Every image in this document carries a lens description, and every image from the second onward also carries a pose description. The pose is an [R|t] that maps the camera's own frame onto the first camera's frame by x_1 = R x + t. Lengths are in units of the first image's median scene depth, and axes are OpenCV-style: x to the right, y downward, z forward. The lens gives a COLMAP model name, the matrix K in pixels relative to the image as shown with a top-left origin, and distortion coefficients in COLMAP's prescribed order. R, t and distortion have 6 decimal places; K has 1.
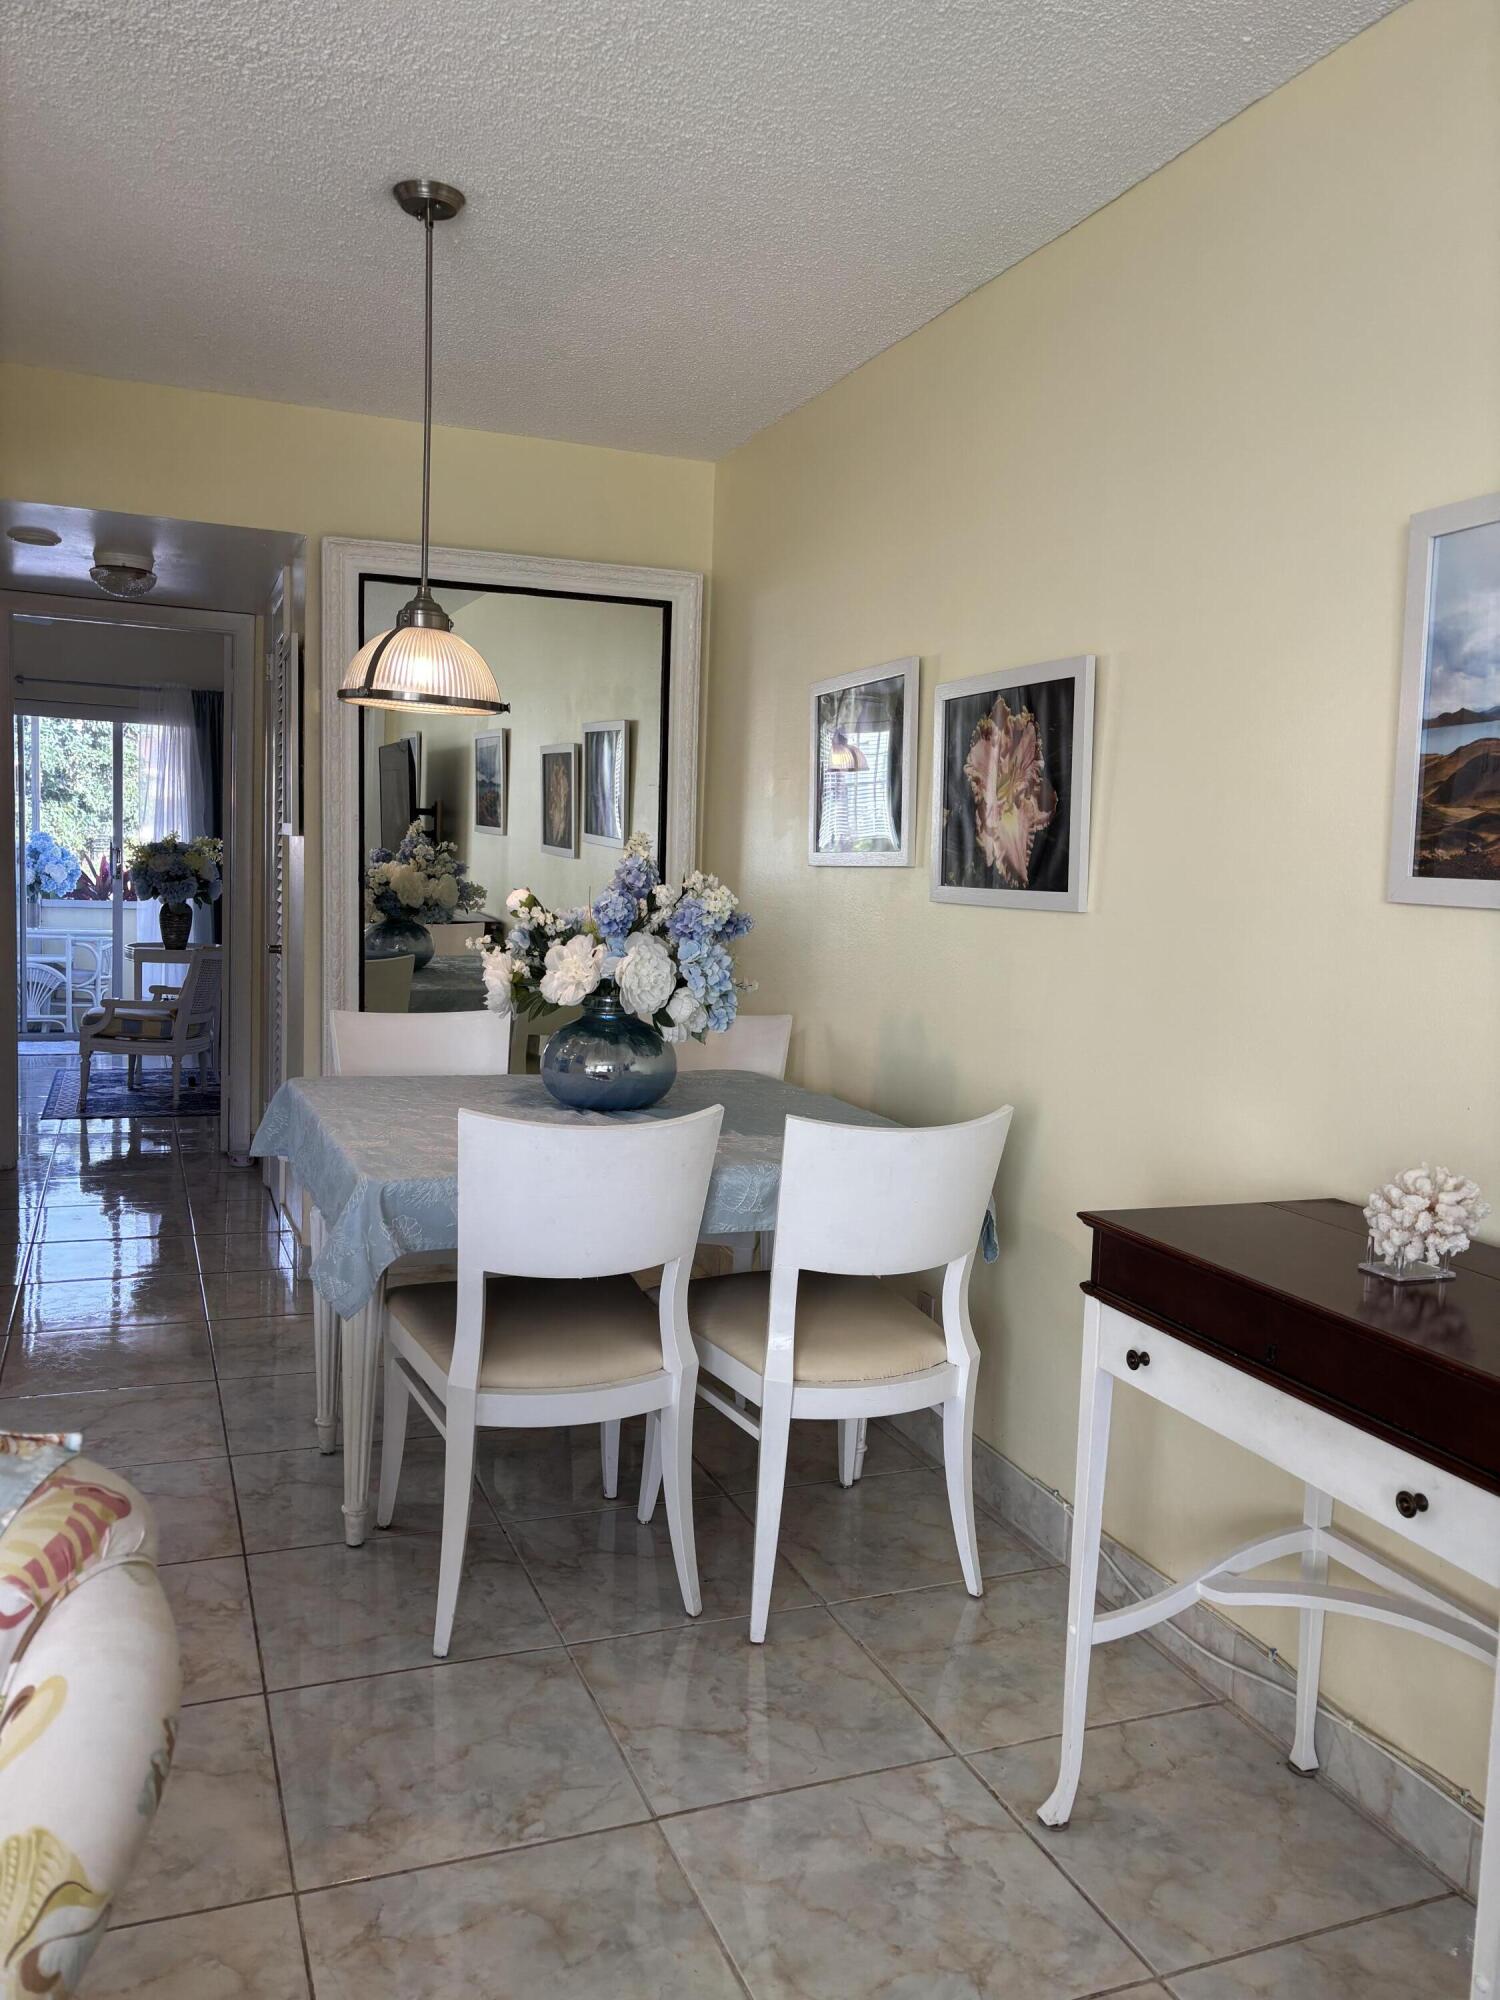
lens RADIAL K [[1516.3, 0, 749.8], [0, 1516.3, 1007.1], [0, 0, 1]] dist [0.036155, -0.032959]
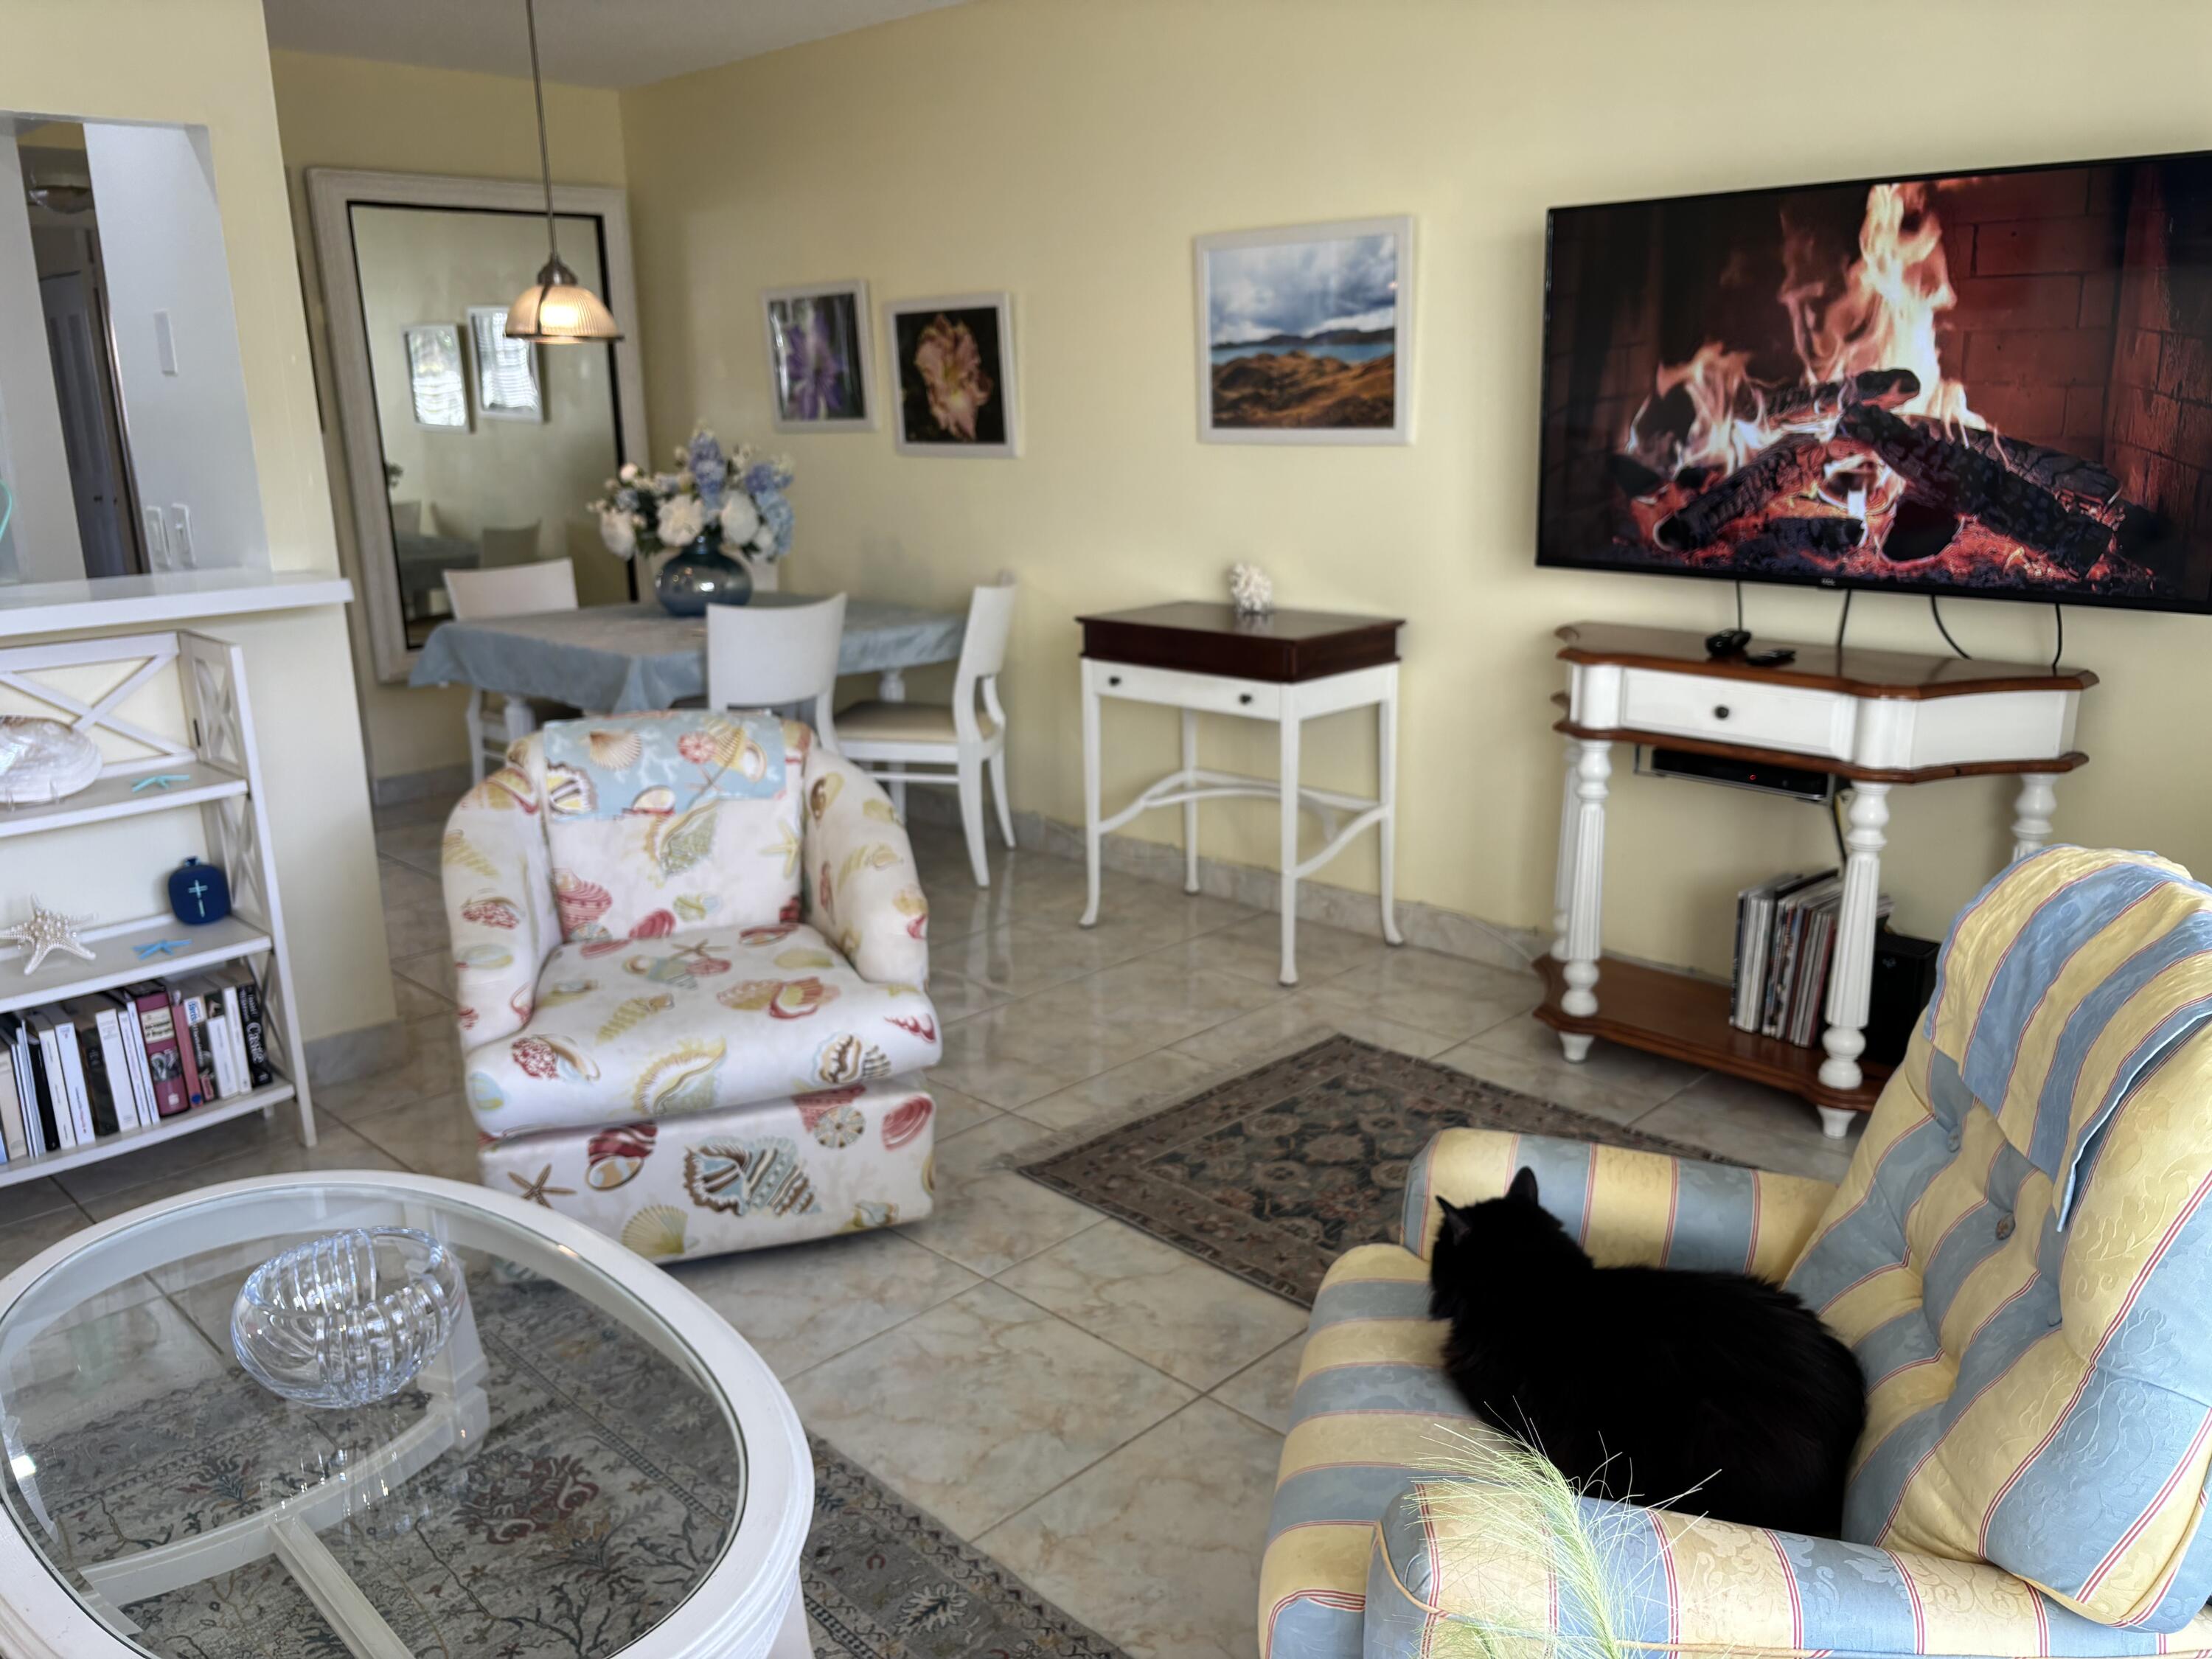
lens RADIAL K [[1677.1, 0, 1108.6], [0, 1677.1, 831.5], [0, 0, 1]] dist [0.036155, -0.032959]
pose [[0.913424, -0.156320, 0.375795, -0.405544], [0.092097, 0.978739, 0.183271, 0.010259], [-0.396454, -0.132794, 0.908400, -0.686209]]
